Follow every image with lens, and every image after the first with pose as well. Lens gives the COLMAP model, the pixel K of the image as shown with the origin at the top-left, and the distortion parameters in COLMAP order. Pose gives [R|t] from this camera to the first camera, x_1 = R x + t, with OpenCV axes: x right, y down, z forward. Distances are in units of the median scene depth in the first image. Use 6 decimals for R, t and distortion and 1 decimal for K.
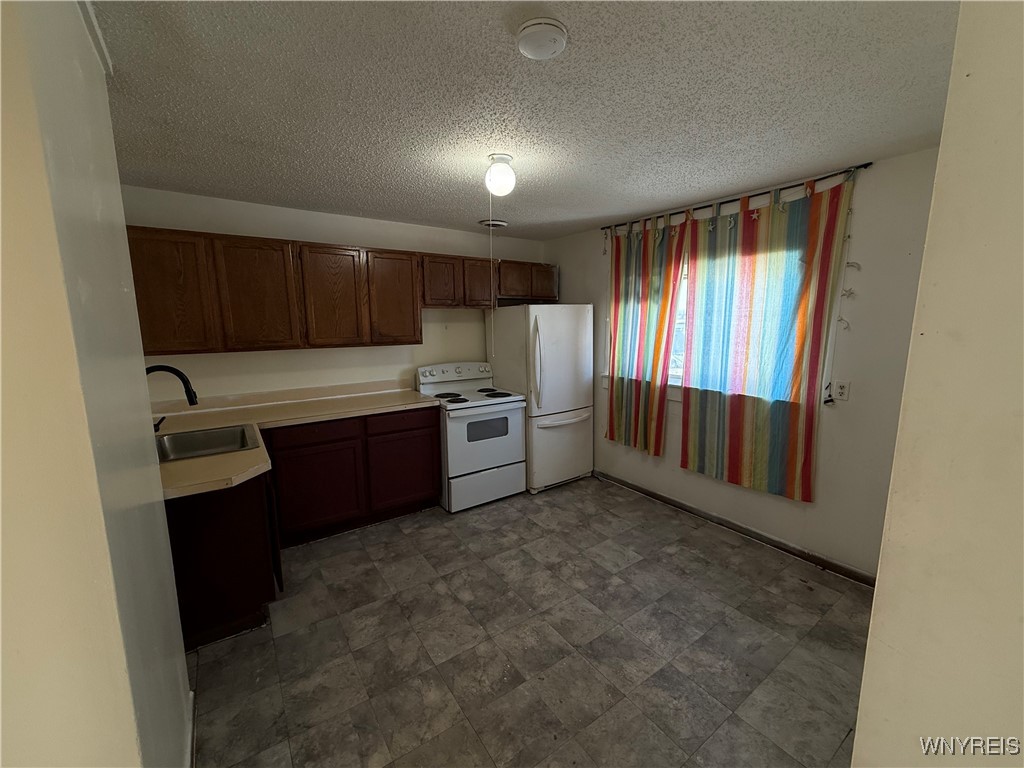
lens RADIAL K [[412.4, 0, 512.0], [0, 412.4, 384.0], [0, 0, 1]] dist [-0.000304, -0.000113]
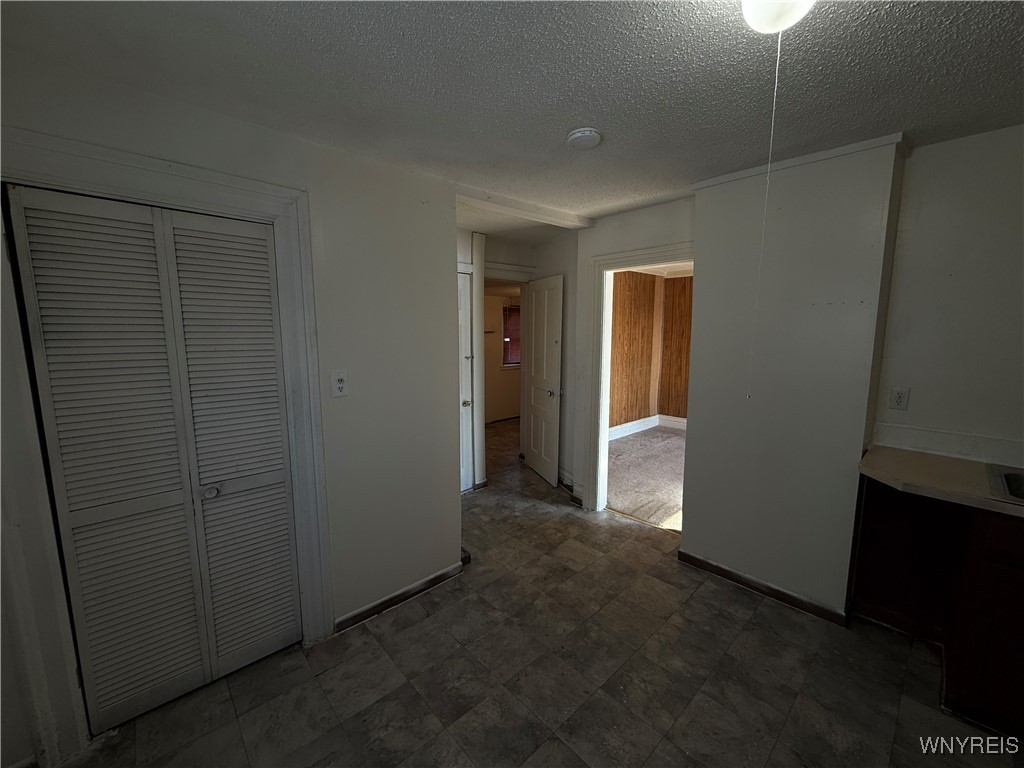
lens RADIAL K [[412.4, 0, 512.0], [0, 412.4, 384.0], [0, 0, 1]] dist [-0.000304, -0.000113]
pose [[-0.990709, 0.025748, -0.133542, 0.355196], [-0.013042, 0.959404, 0.281735, -0.253664], [0.135375, 0.280859, -0.950154, 1.693724]]
